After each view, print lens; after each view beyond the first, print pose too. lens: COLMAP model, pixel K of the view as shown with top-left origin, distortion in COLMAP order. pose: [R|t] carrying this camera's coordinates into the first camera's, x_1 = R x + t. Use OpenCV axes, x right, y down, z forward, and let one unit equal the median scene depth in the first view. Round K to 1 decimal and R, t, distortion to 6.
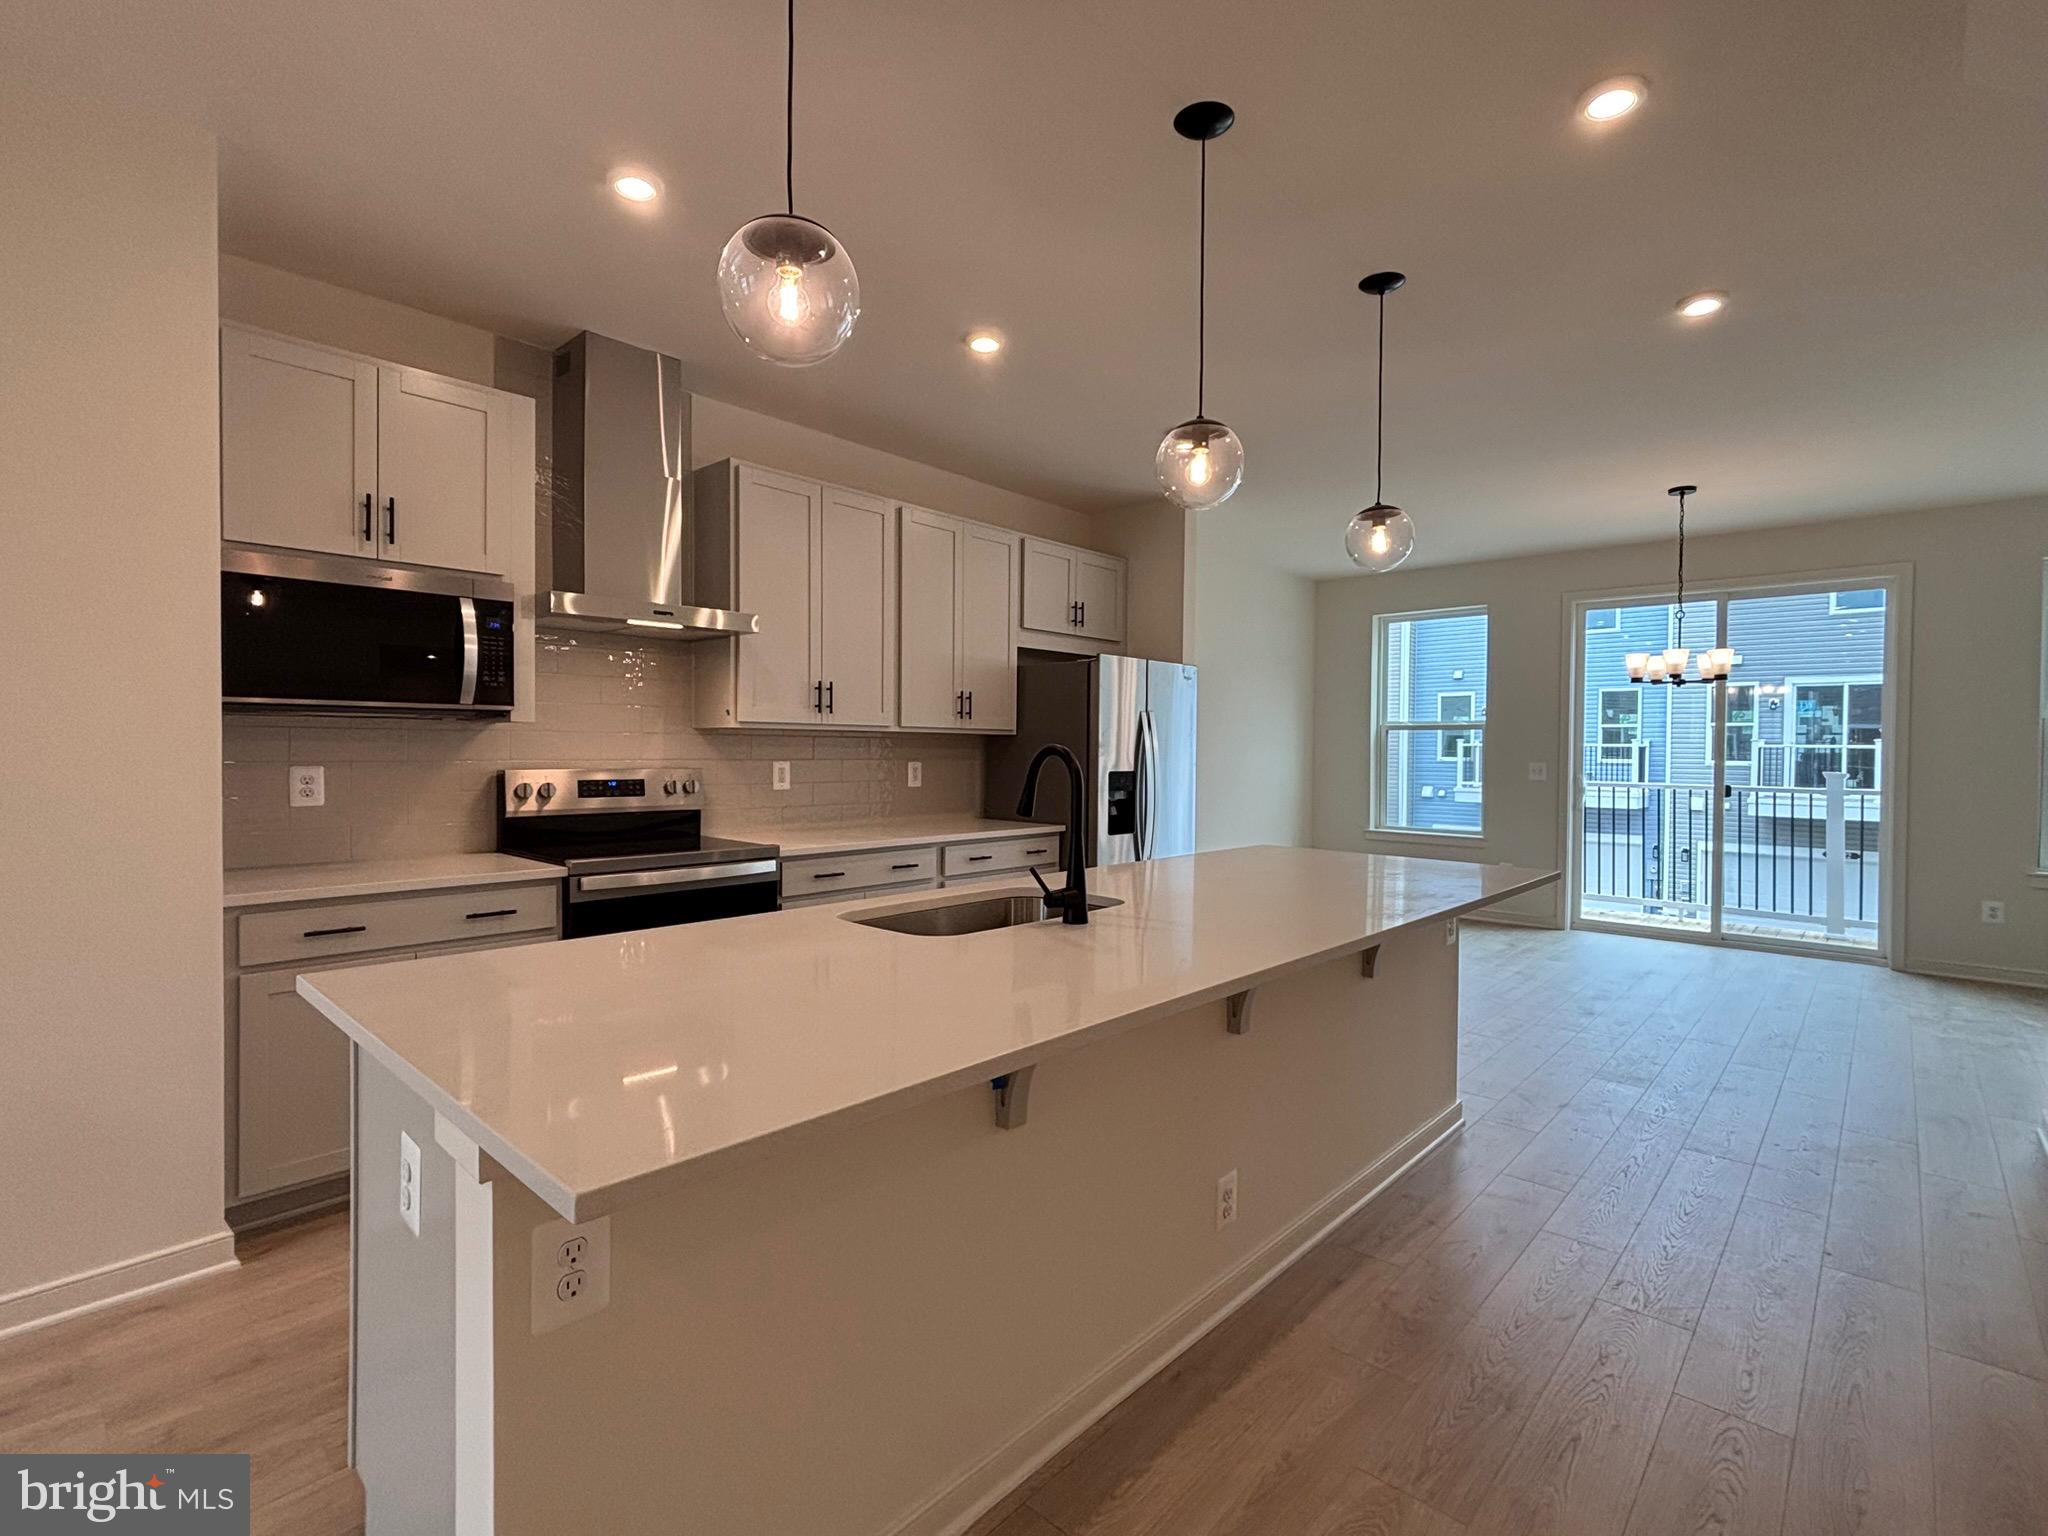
lens RADIAL K [[952.8, 0, 1020.3], [0, 952.8, 765.2], [0, 0, 1]] dist [0.030927, -0.026903]
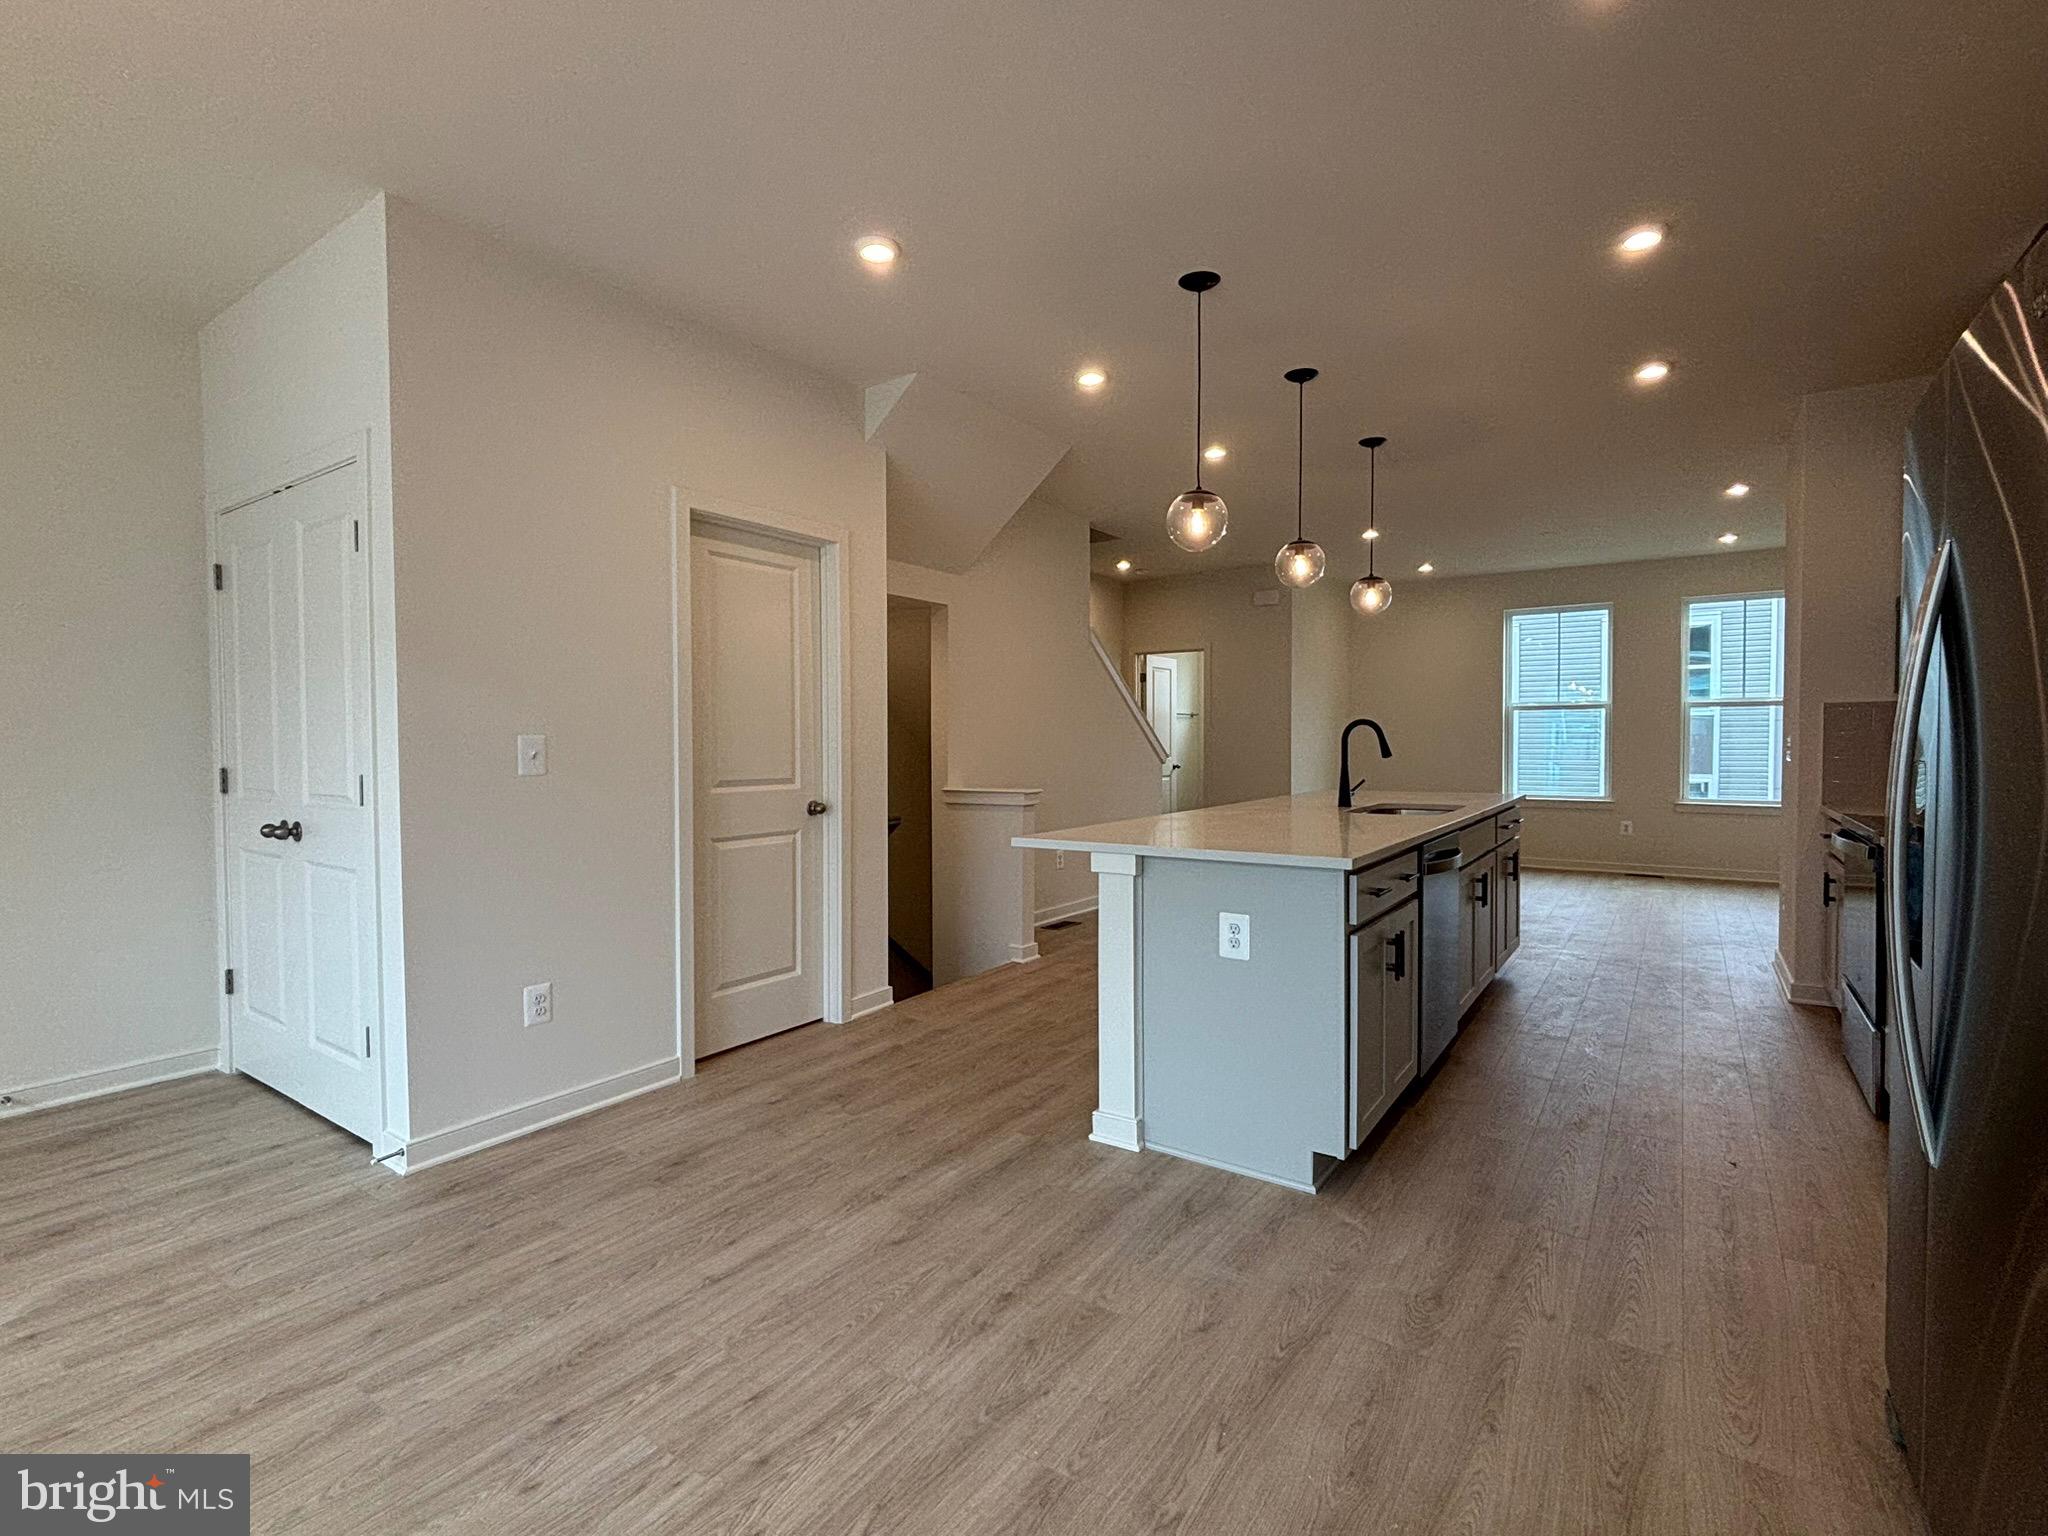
lens RADIAL K [[952.8, 0, 1020.3], [0, 952.8, 765.2], [0, 0, 1]] dist [0.030927, -0.026903]
pose [[-0.990402, -0.001251, -0.138210, 0.499648], [-0.007527, 0.998963, 0.044897, -0.004358], [0.138011, 0.045507, -0.989385, 1.420162]]
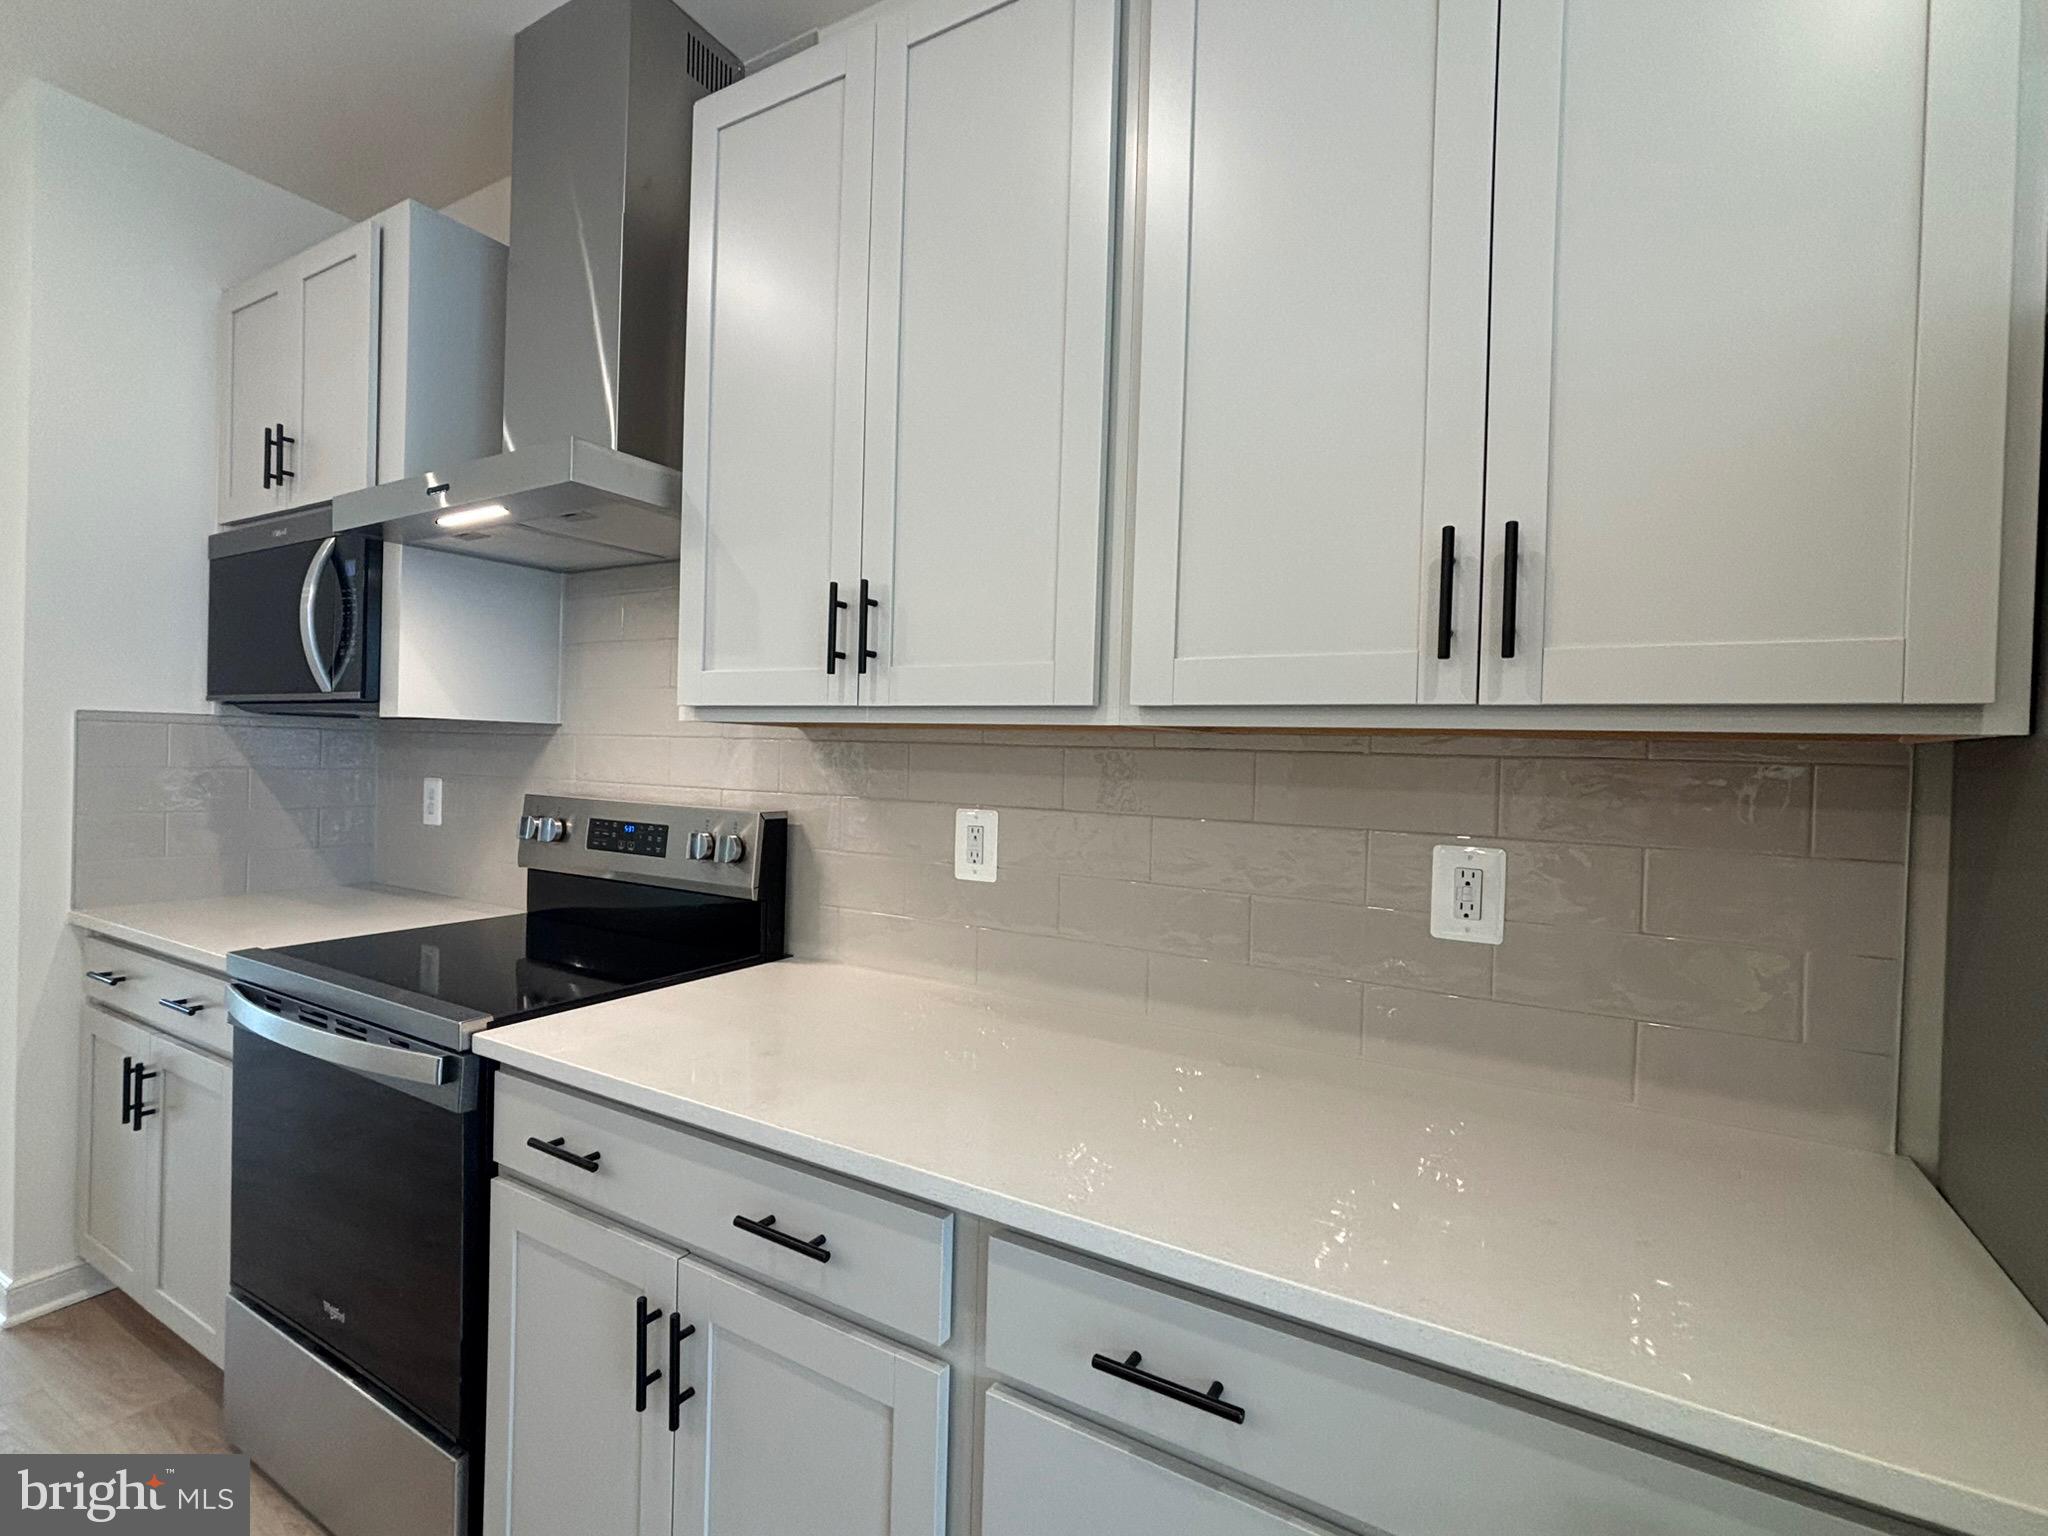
lens RADIAL K [[952.8, 0, 1020.3], [0, 952.8, 765.2], [0, 0, 1]] dist [0.030927, -0.026903]
pose [[0.209334, 0.007308, -0.977817, 0.138191], [-0.044872, 0.998990, -0.002140, -0.022078], [0.976814, 0.044325, 0.209450, 0.933871]]
